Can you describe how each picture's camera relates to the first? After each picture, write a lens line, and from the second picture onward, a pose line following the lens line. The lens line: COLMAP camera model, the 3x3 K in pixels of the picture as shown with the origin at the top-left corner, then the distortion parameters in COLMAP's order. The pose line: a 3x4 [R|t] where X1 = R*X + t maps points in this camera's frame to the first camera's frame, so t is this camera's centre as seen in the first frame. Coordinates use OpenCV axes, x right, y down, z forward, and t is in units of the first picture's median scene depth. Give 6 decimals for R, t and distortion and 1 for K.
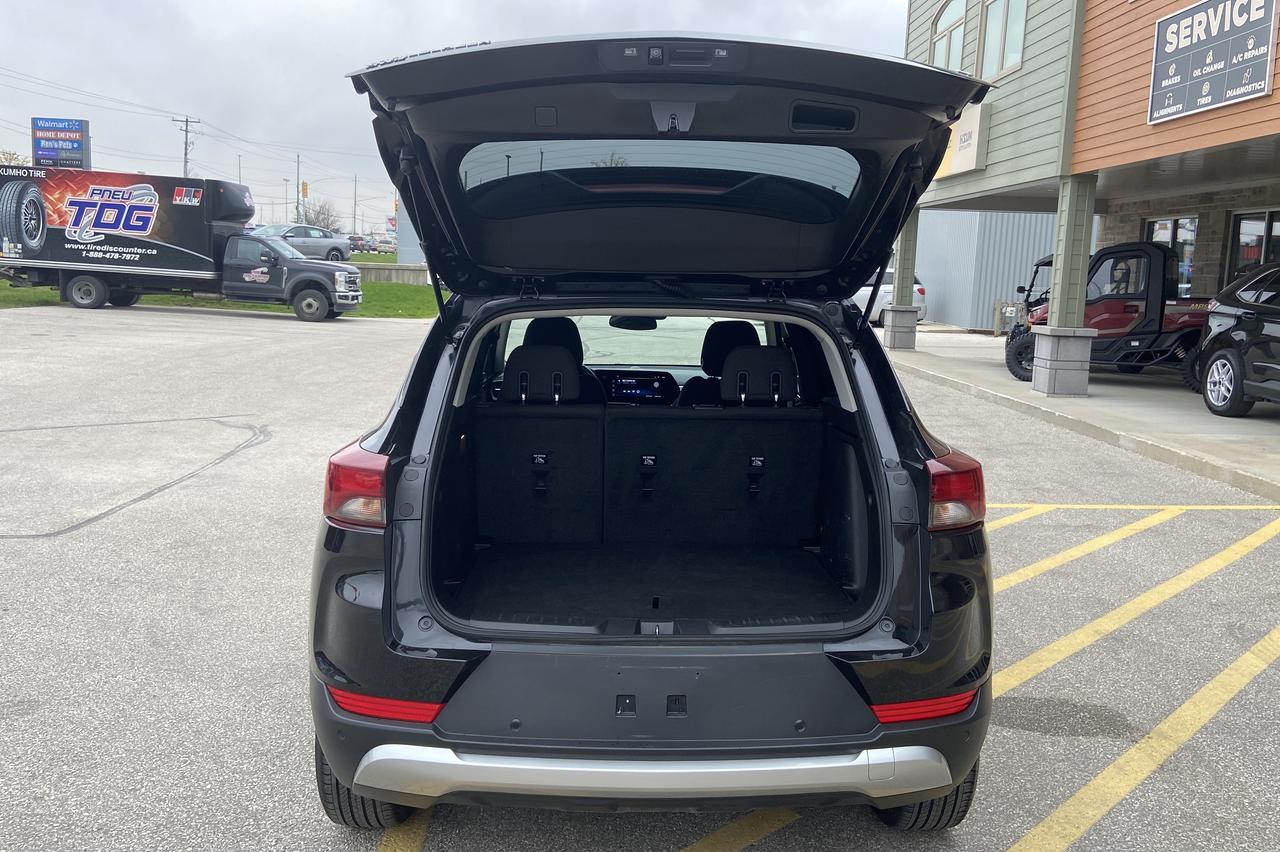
lens RADIAL K [[1078.6, 0, 642.1], [0, 1078.6, 401.6], [0, 0, 1]] dist [0.129791, -0.167967]
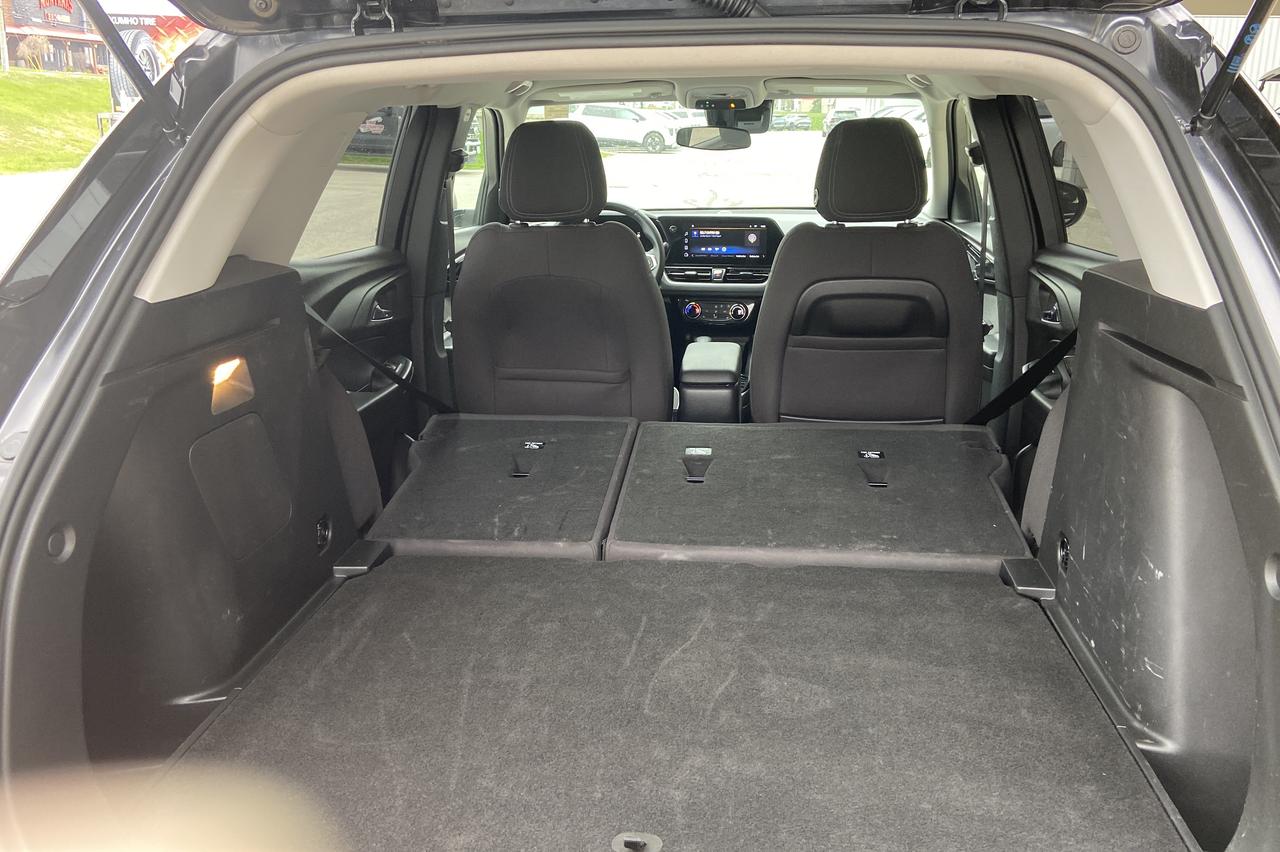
lens RADIAL K [[1078.6, 0, 642.1], [0, 1078.6, 401.6], [0, 0, 1]] dist [0.129791, -0.167967]
pose [[0.991625, 0.006225, -0.128999, 0.014740], [0.011066, 0.991070, 0.132885, -0.002590], [0.128674, -0.133200, 0.982701, 0.155759]]
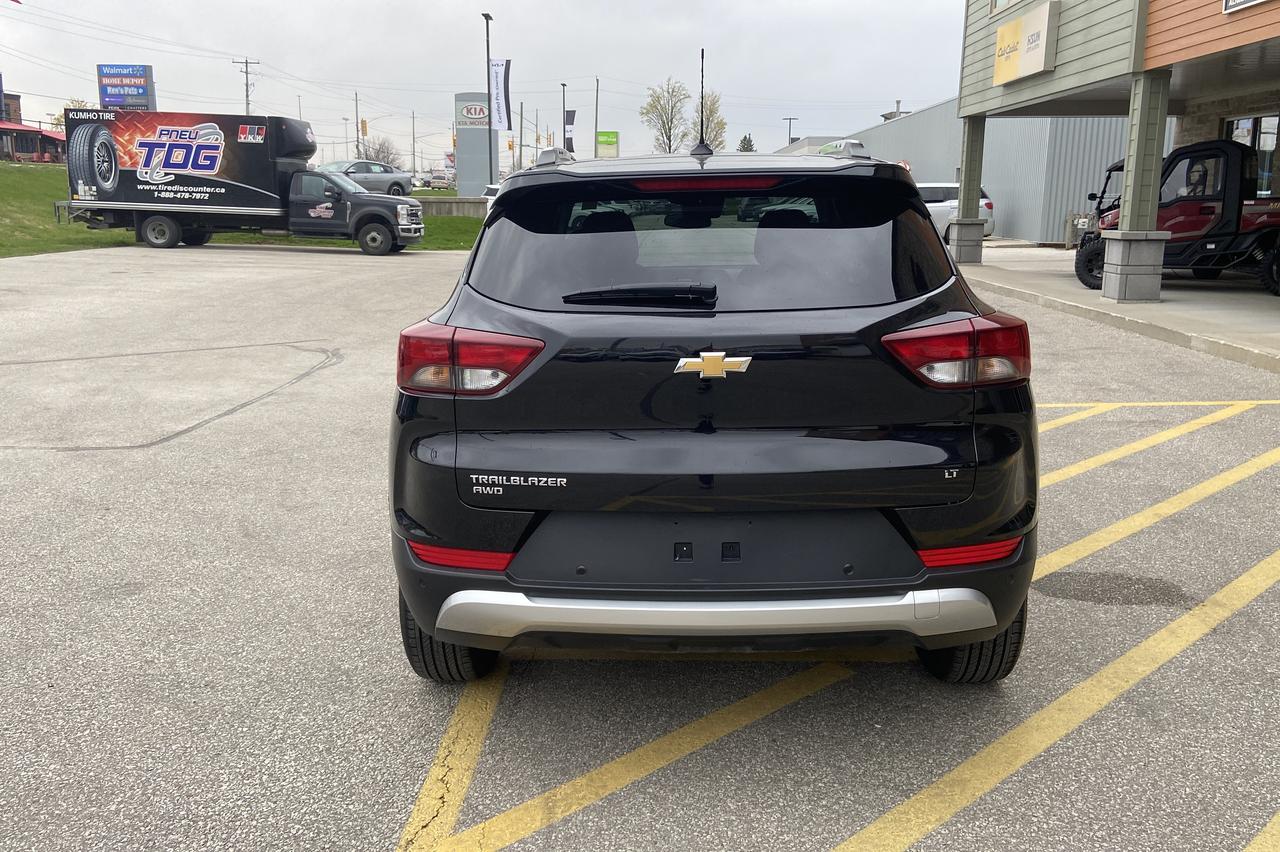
lens RADIAL K [[1078.6, 0, 642.1], [0, 1078.6, 401.6], [0, 0, 1]] dist [0.129791, -0.167967]
pose [[0.998021, -0.021453, -0.059113, 0.002503], [0.025124, 0.997756, 0.062064, 0.015028], [0.057649, -0.063426, 0.996320, -0.011974]]
